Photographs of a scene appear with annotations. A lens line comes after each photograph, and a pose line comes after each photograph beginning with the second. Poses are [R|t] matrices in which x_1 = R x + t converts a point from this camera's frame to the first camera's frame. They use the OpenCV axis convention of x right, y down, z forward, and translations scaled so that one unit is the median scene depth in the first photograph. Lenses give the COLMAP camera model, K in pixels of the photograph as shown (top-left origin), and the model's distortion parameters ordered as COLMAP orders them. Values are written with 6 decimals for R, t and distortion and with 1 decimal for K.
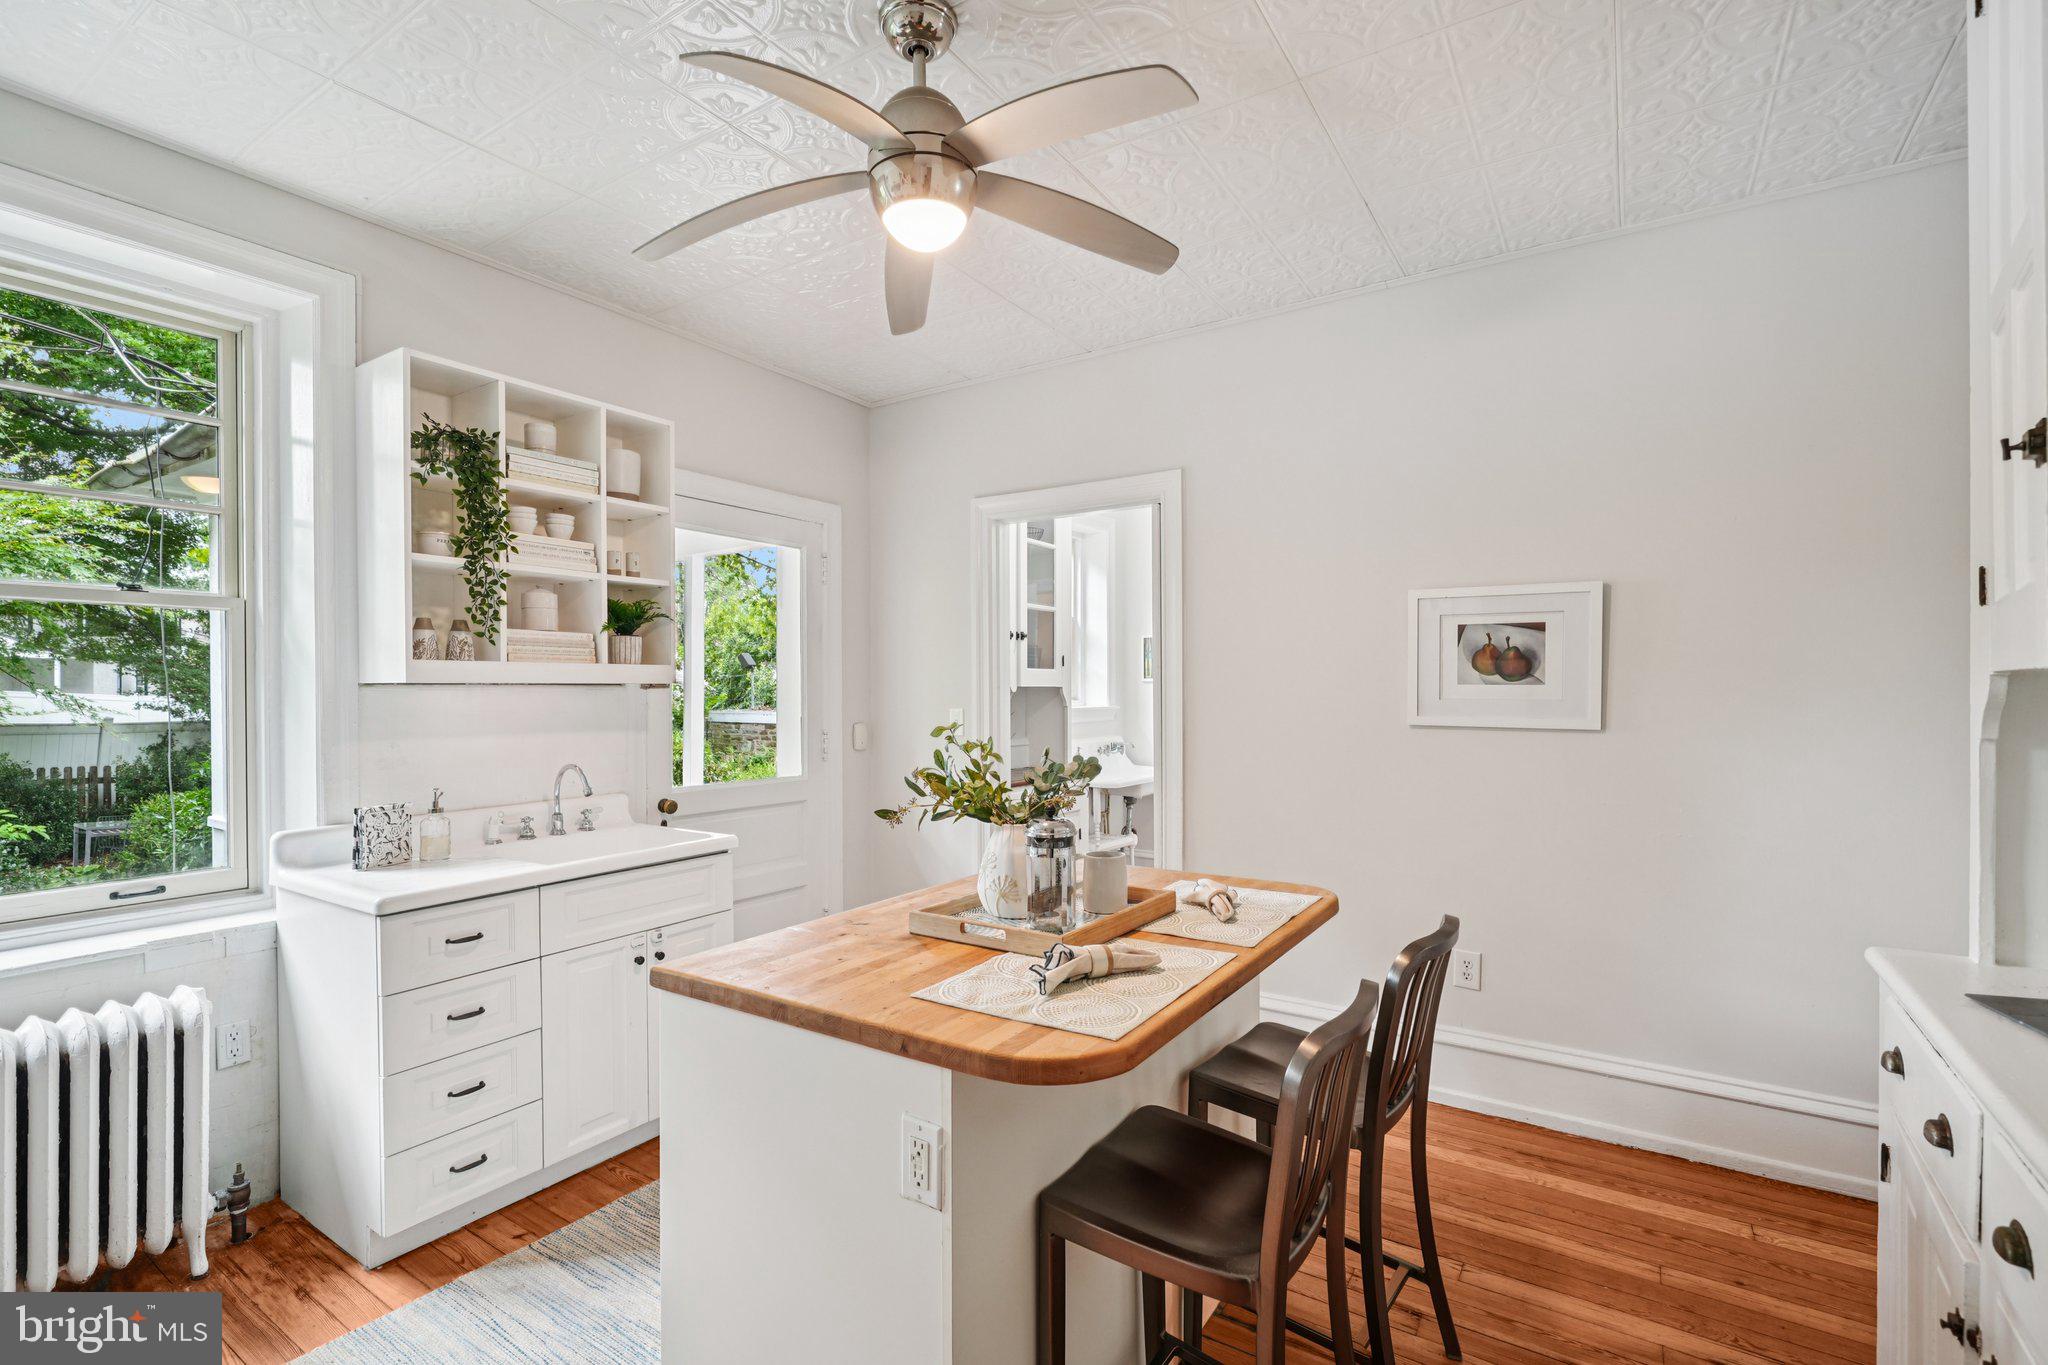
lens RADIAL K [[914.5, 0, 1016.8], [0, 914.5, 689.2], [0, 0, 1]] dist [-0.000859, 0.000354]
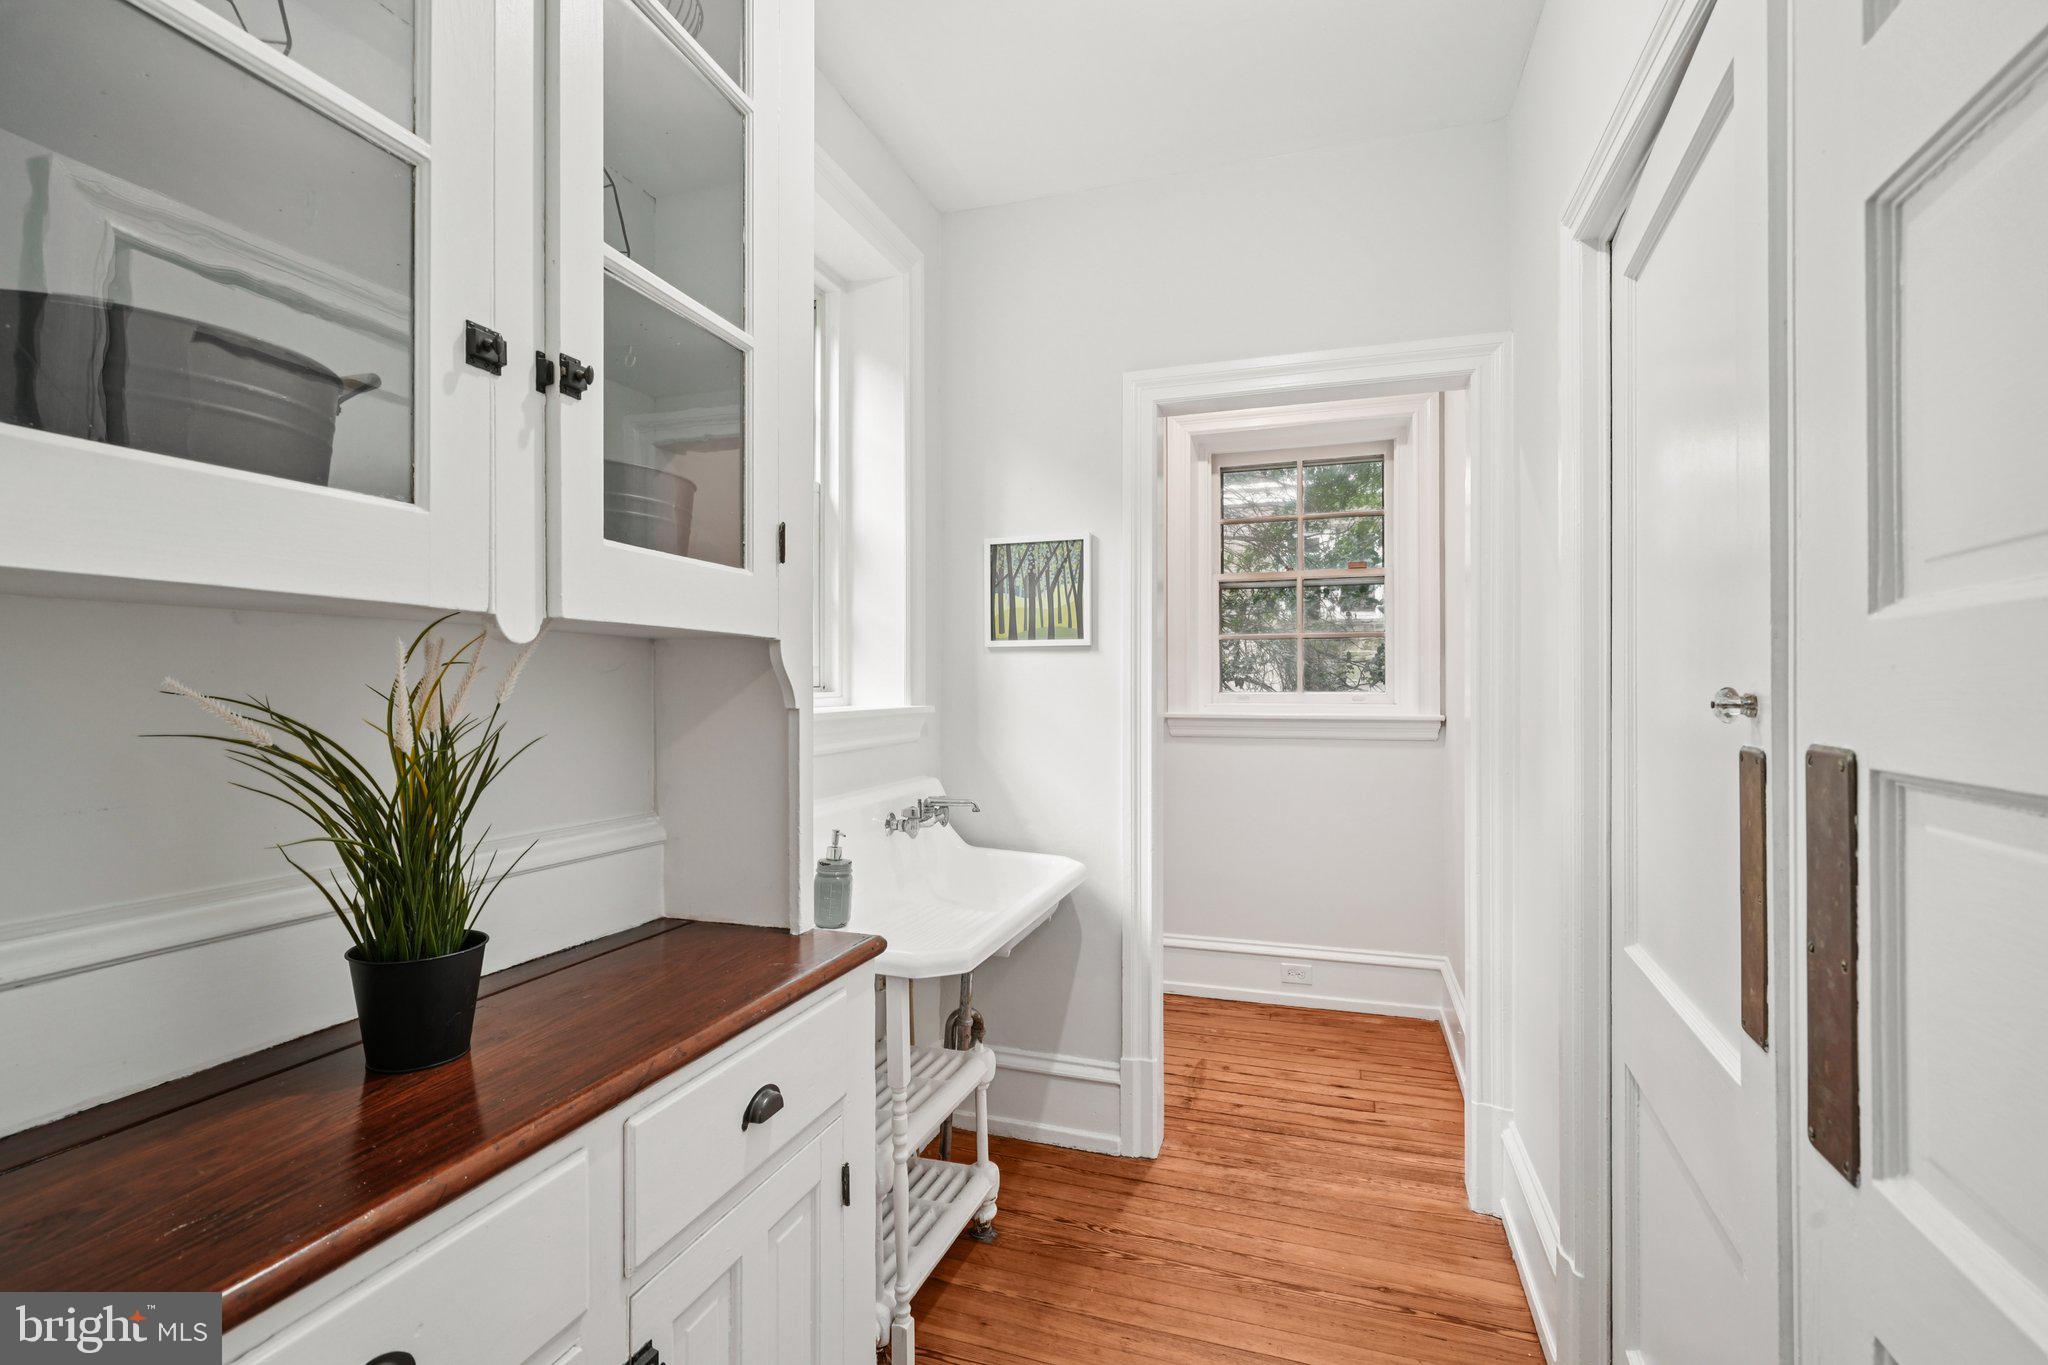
lens RADIAL K [[954.9, 0, 1023.5], [0, 954.9, 684.5], [0, 0, 1]] dist [0.002312, -0.000312]
pose [[0.963913, 0.002060, 0.266209, 0.044791], [-0.001670, 0.999997, -0.001689, 0.011608], [-0.266211, 0.001183, 0.963914, 0.708451]]
